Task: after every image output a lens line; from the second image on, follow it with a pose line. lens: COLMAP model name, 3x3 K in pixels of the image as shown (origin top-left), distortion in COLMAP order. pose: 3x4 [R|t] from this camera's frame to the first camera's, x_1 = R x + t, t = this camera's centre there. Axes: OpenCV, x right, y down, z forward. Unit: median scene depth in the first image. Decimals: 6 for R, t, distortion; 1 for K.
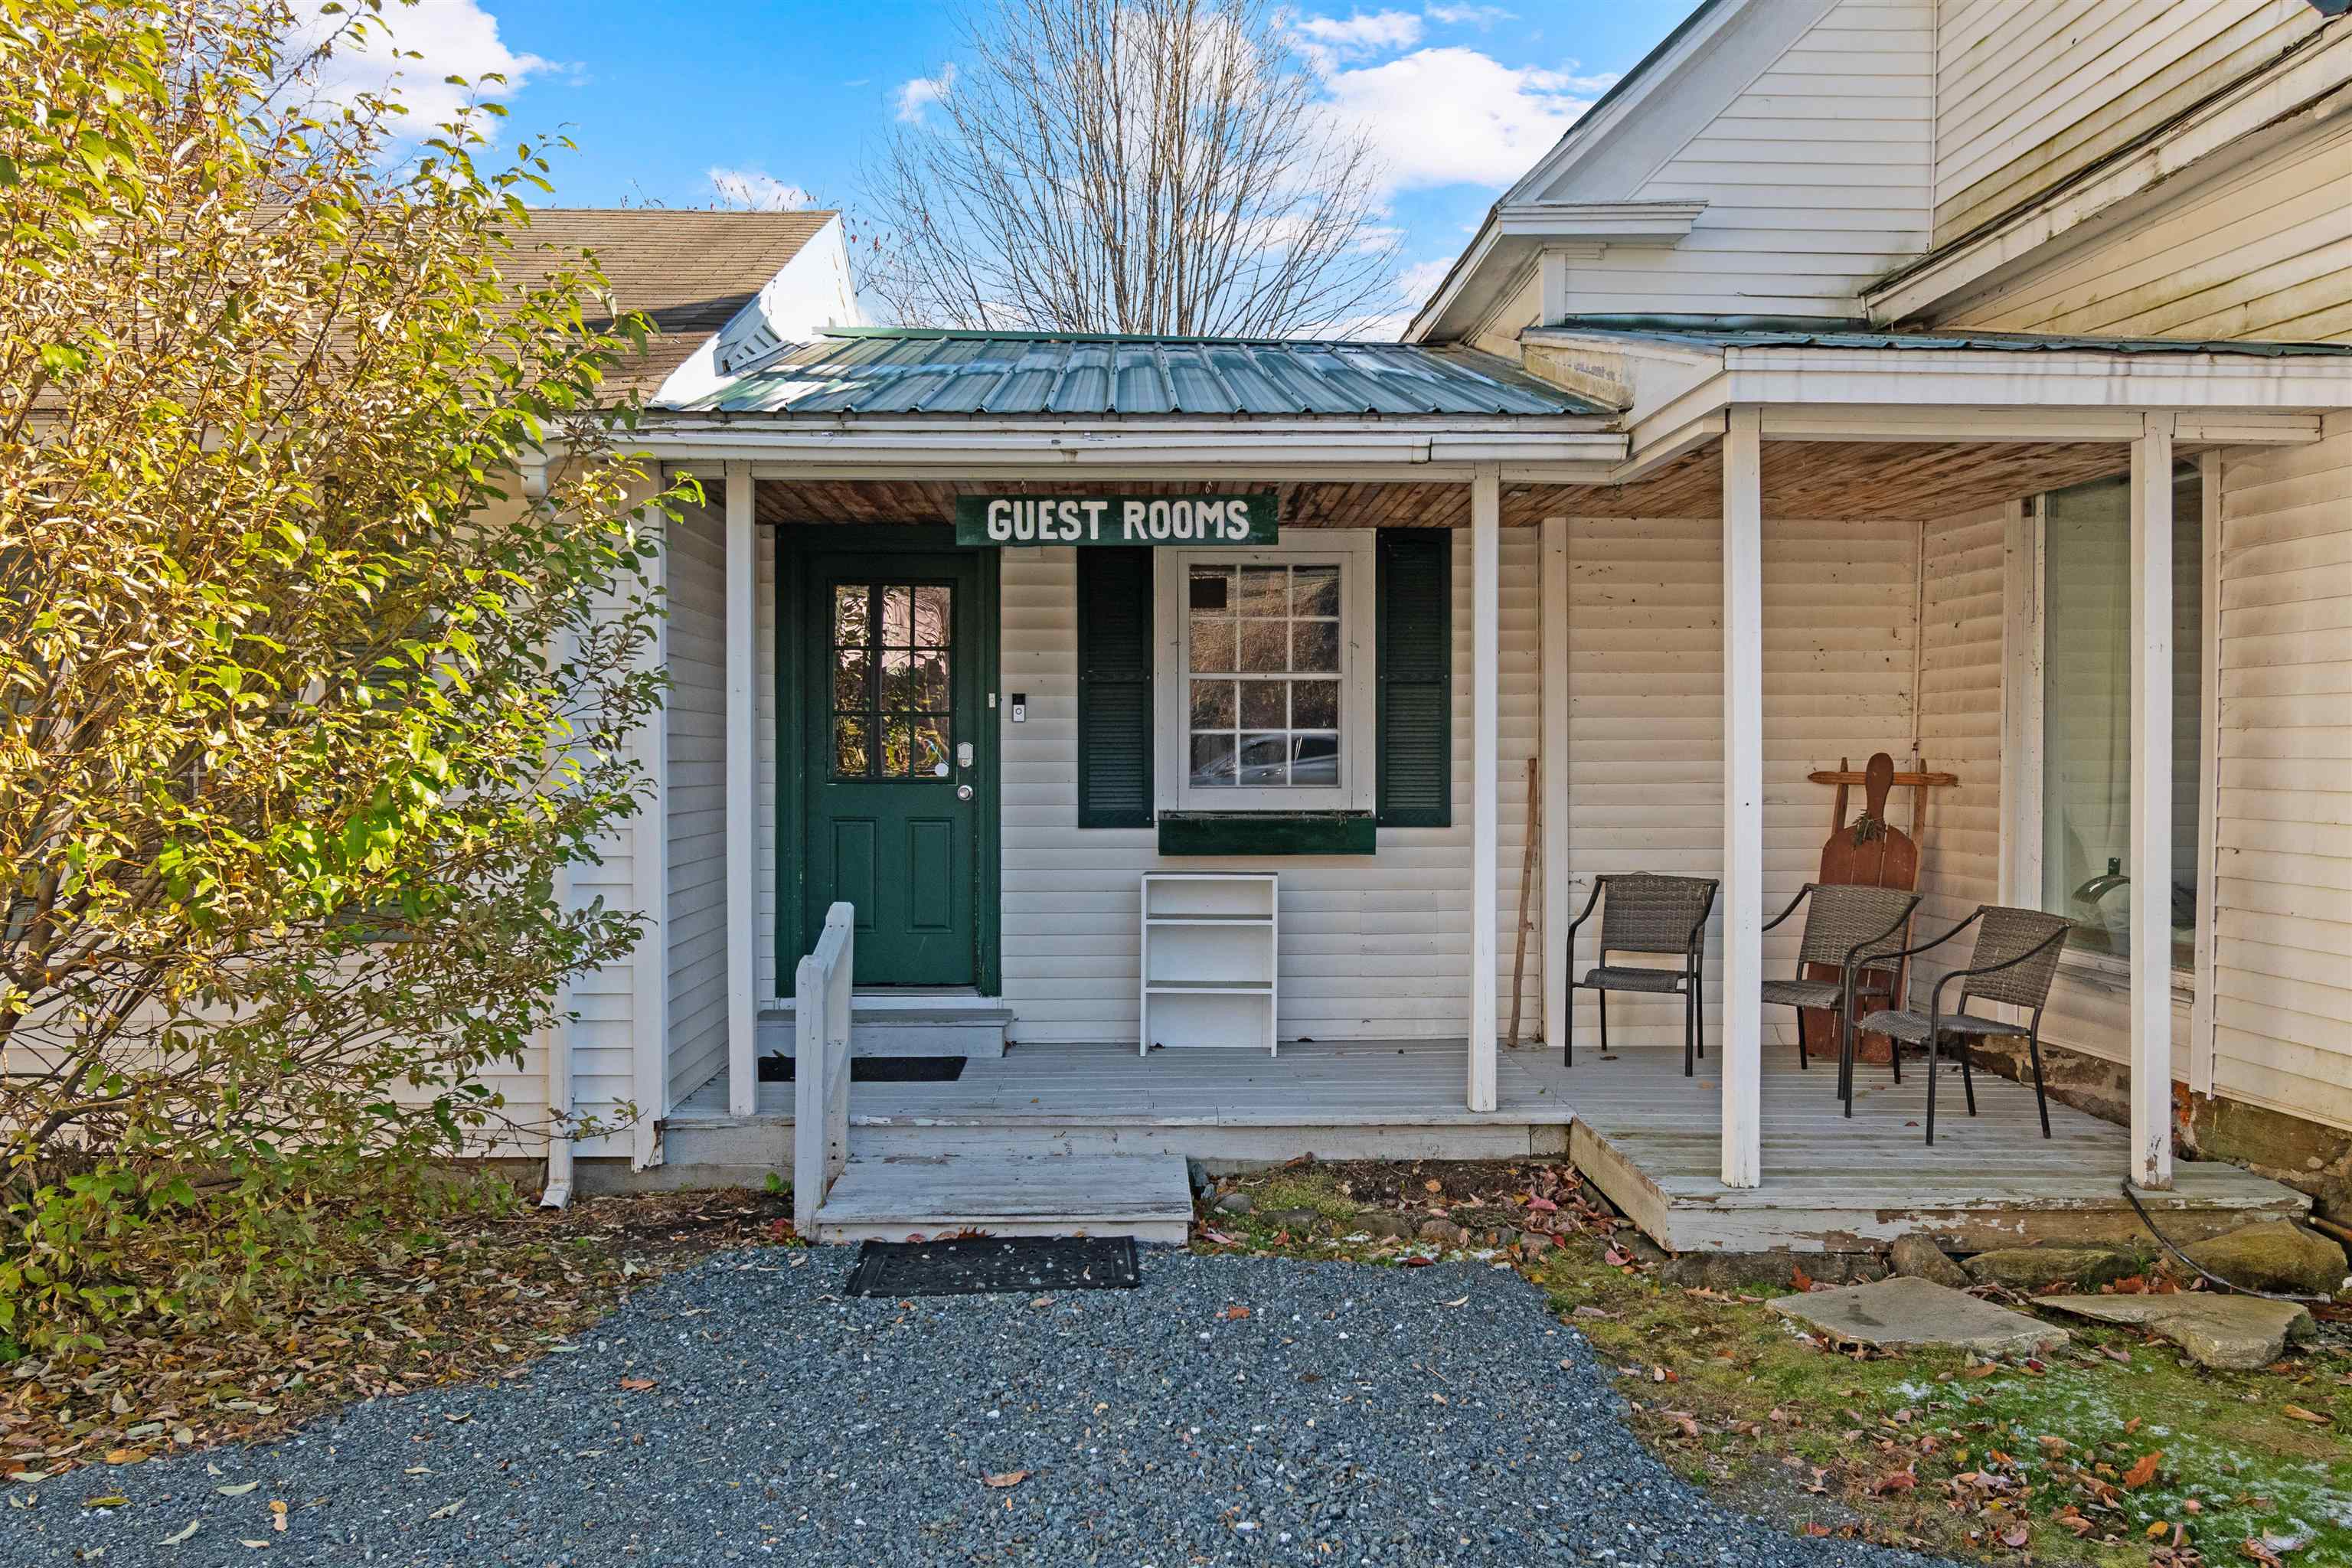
lens RADIAL K [[2032.8, 0, 1171.3], [0, 2032.8, 795.3], [0, 0, 1]] dist [-0.007372, -0.001349]
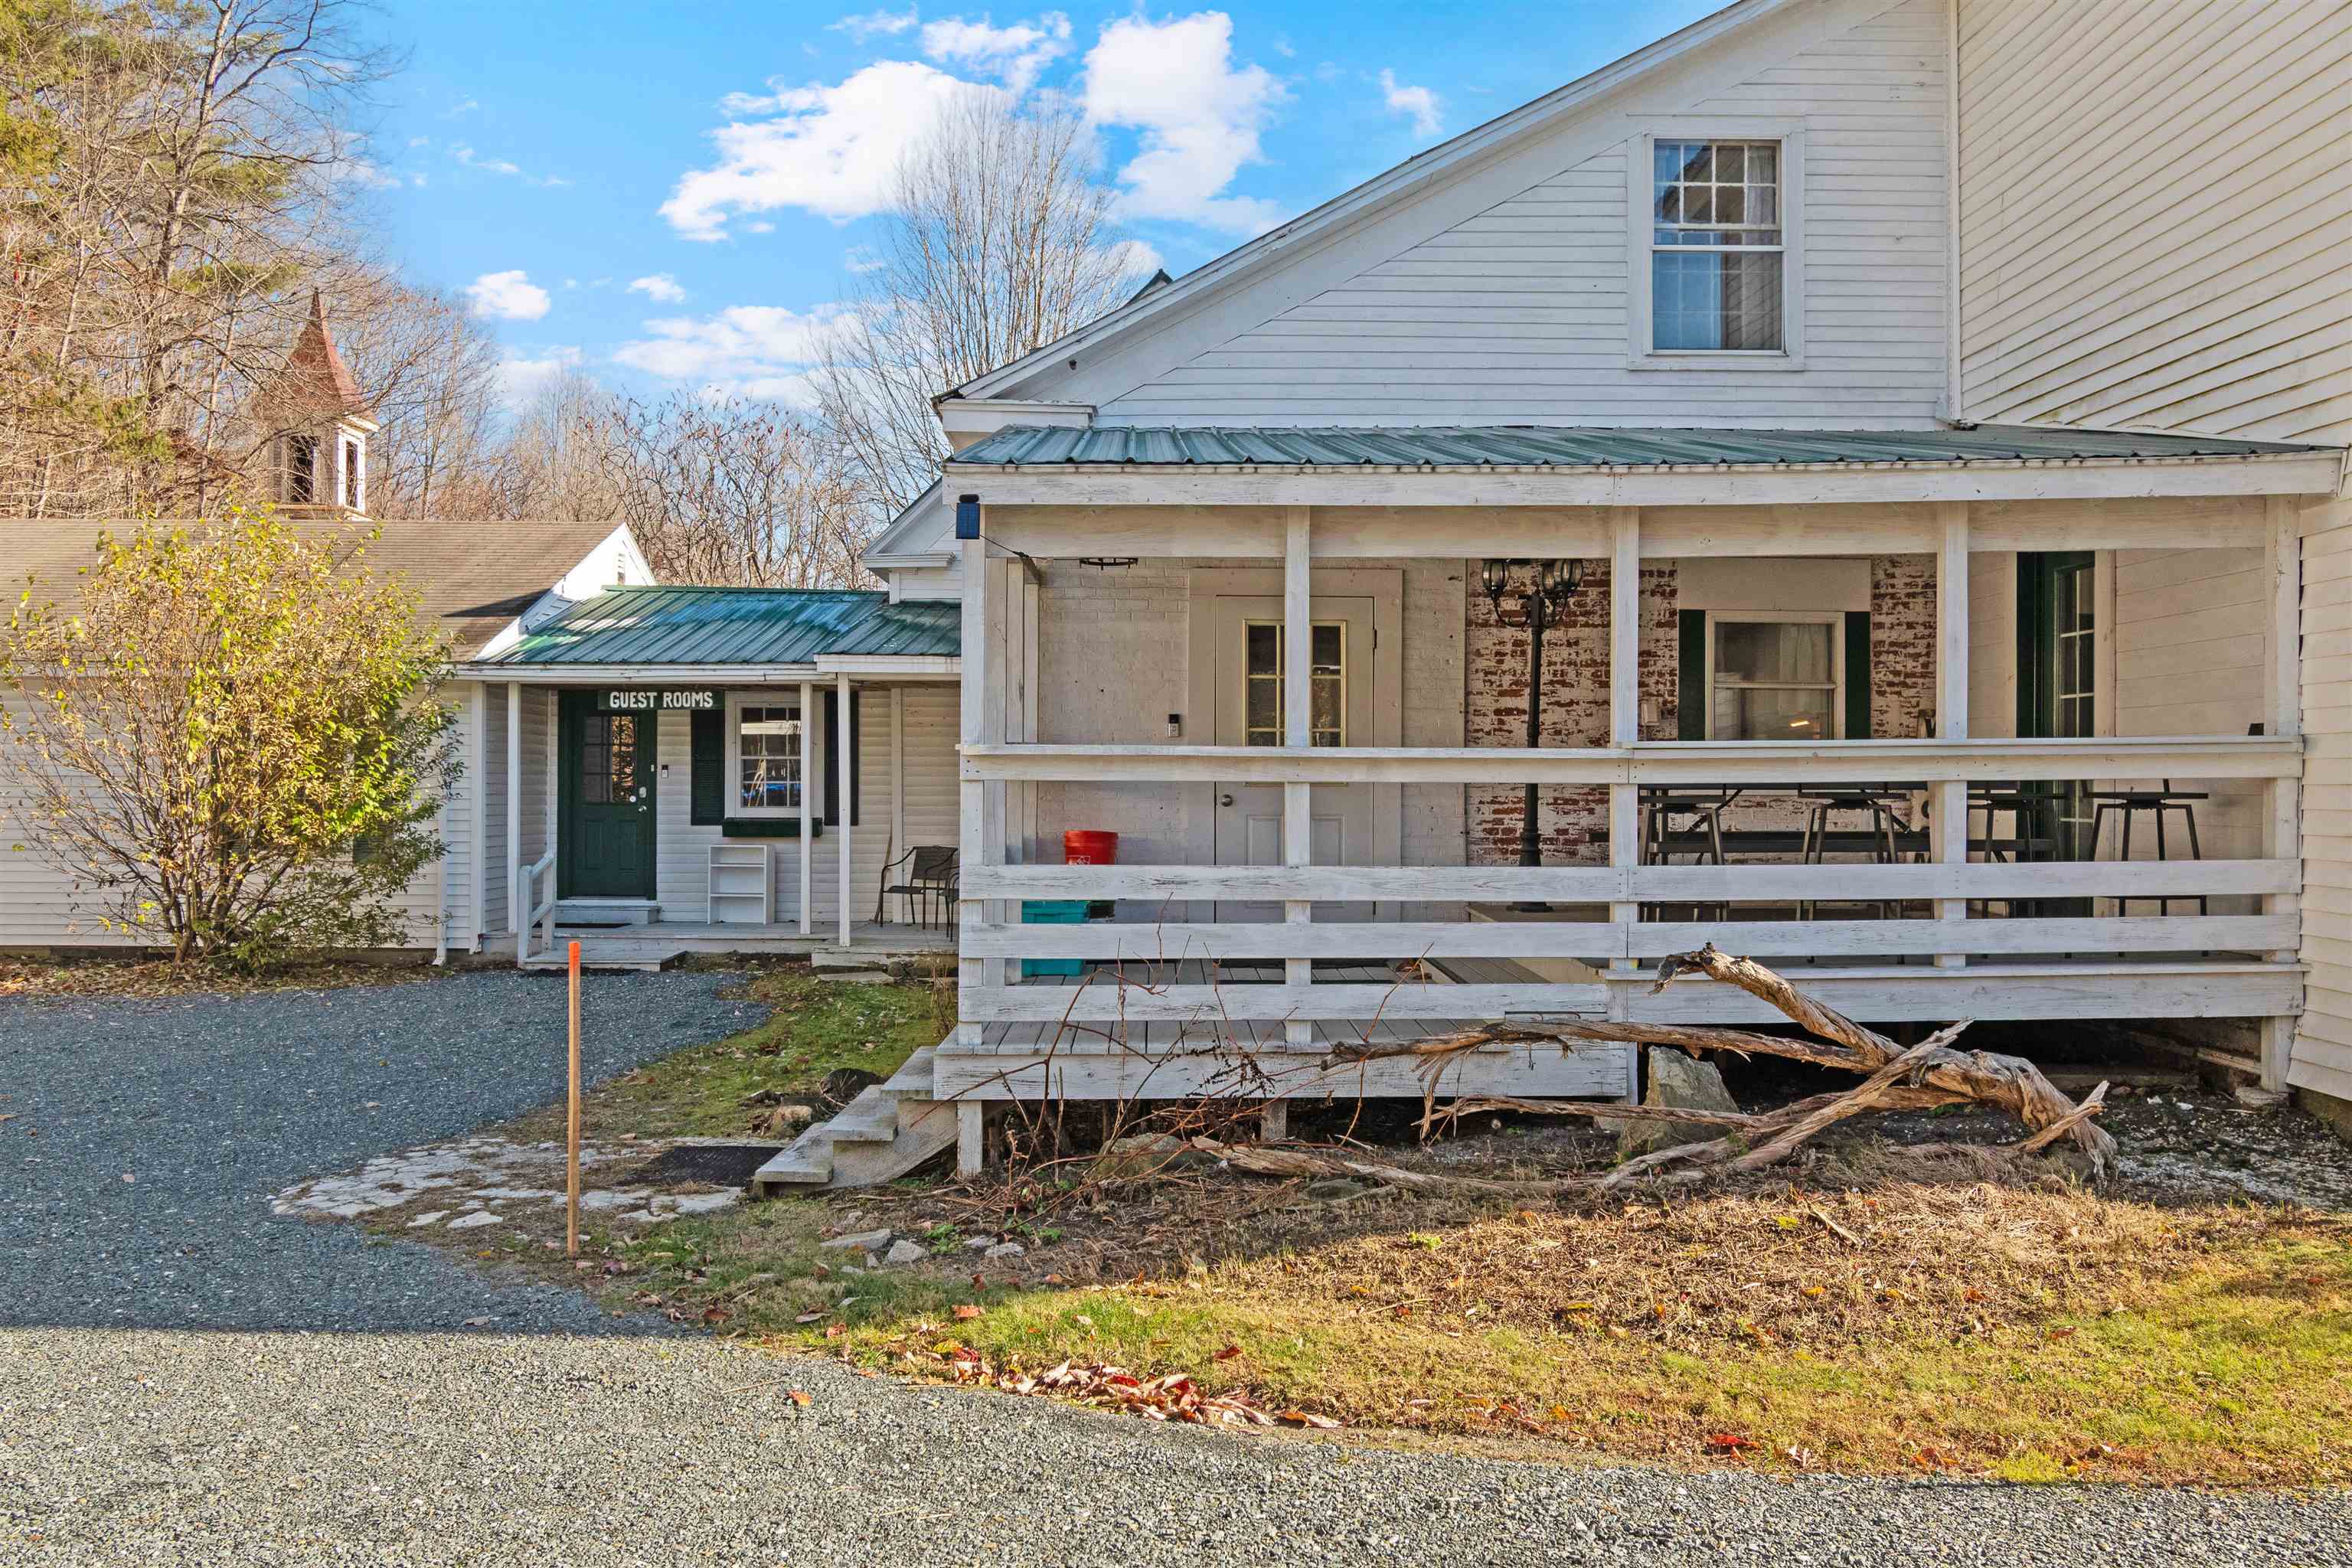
lens RADIAL K [[2032.8, 0, 1182.9], [0, 2032.8, 771.1], [0, 0, 1]] dist [-0.007372, -0.001349]
pose [[0.998937, 0.001195, -0.046074, 0.620463], [-0.002734, 0.999440, -0.033340, 0.031146], [0.046009, 0.033431, 0.998381, -1.257892]]
